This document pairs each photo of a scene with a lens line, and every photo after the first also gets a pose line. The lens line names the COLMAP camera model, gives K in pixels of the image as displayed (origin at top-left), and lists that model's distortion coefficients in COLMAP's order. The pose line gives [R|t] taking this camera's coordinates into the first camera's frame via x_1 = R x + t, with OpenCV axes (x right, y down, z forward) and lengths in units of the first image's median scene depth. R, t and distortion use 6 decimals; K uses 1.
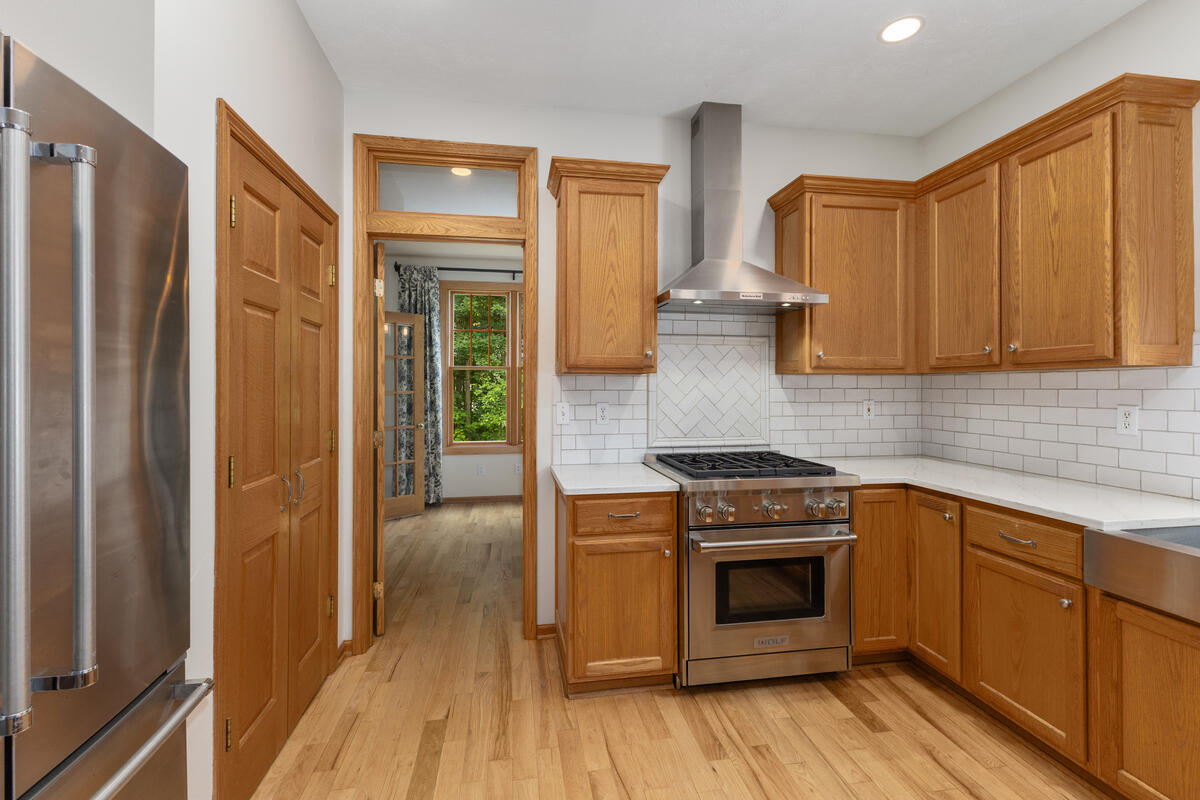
lens RADIAL K [[522.6, 0, 599.5], [0, 522.6, 387.9], [0, 0, 1]] dist [0.017214, -0.000273]
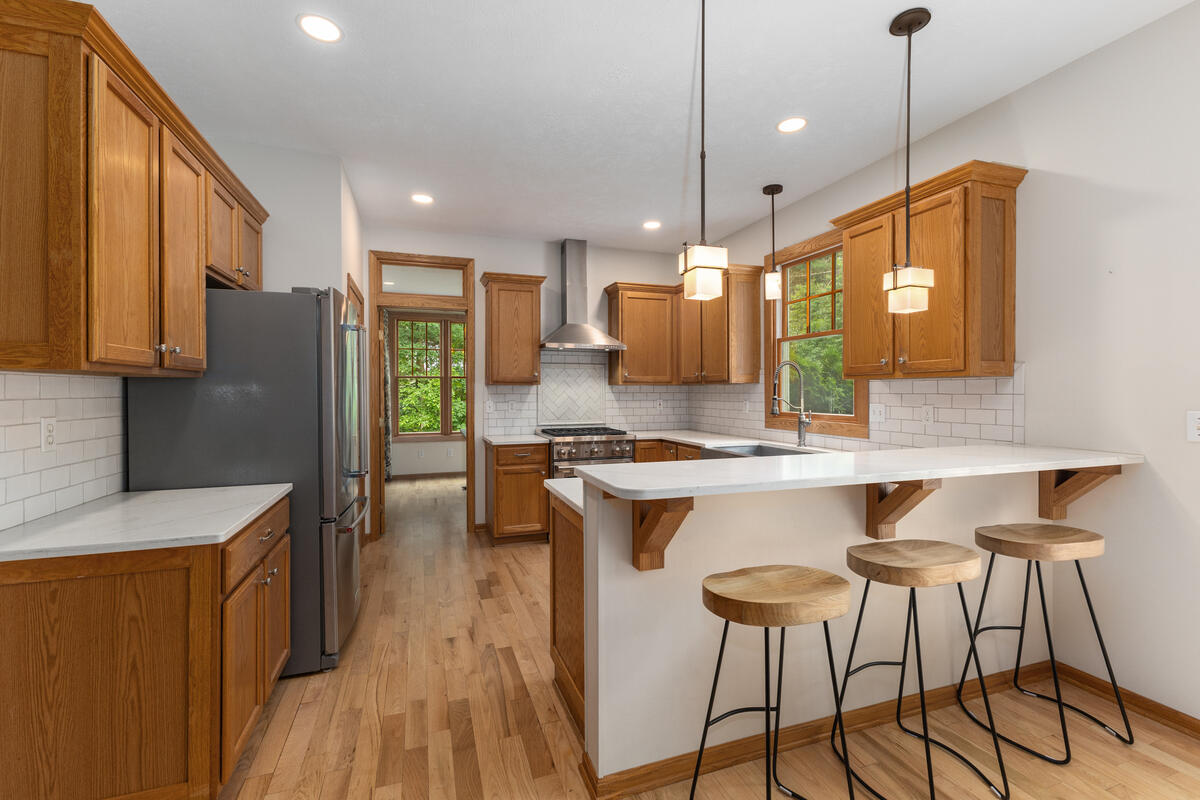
lens RADIAL K [[517.0, 0, 595.7], [0, 517.0, 398.1], [0, 0, 1]] dist [0.009887, -0.000045]
pose [[0.987321, -0.002883, 0.158709, 0.009328], [0.000900, 0.999921, 0.012562, -0.003449], [-0.158732, -0.012260, 0.987246, -0.859385]]
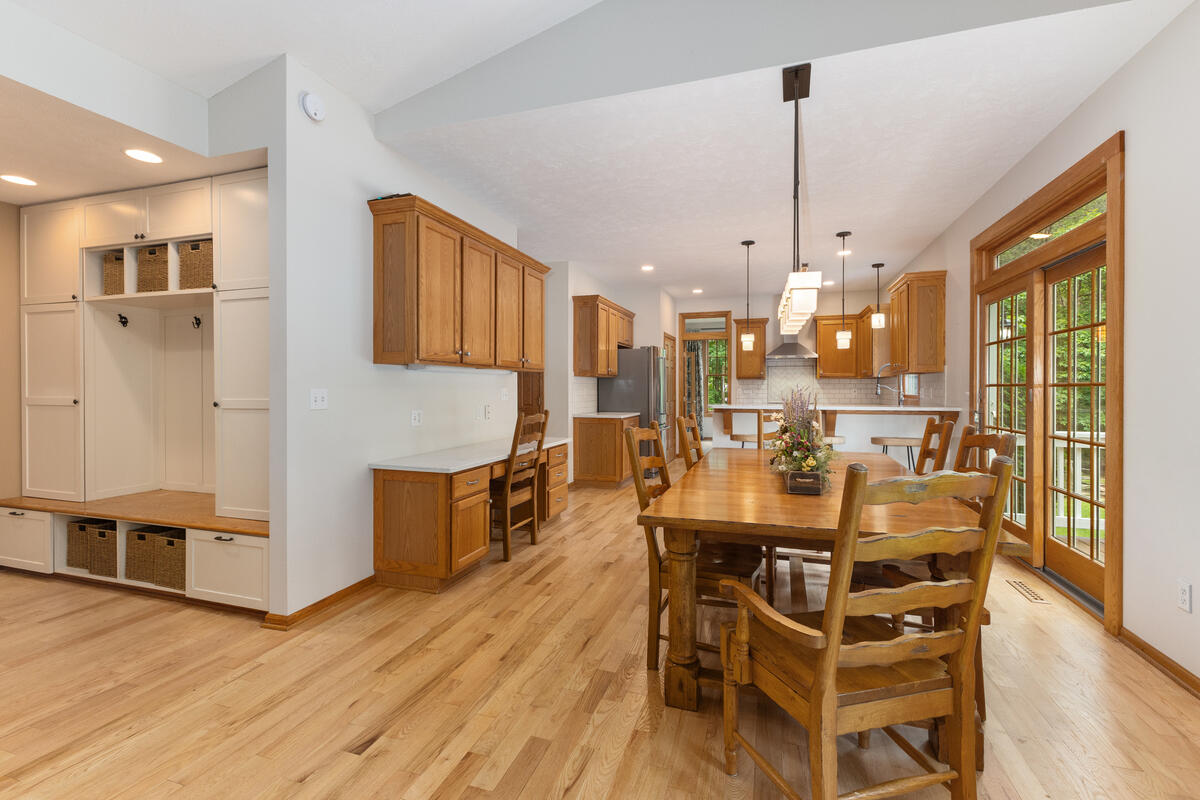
lens RADIAL K [[522.6, 0, 599.5], [0, 522.6, 387.9], [0, 0, 1]] dist [0.017214, -0.000273]
pose [[0.882485, -0.000825, -0.470339, 0.726792], [0.000002, 0.999998, -0.001752, 0.032524], [0.470340, 0.001545, 0.882484, -2.390887]]
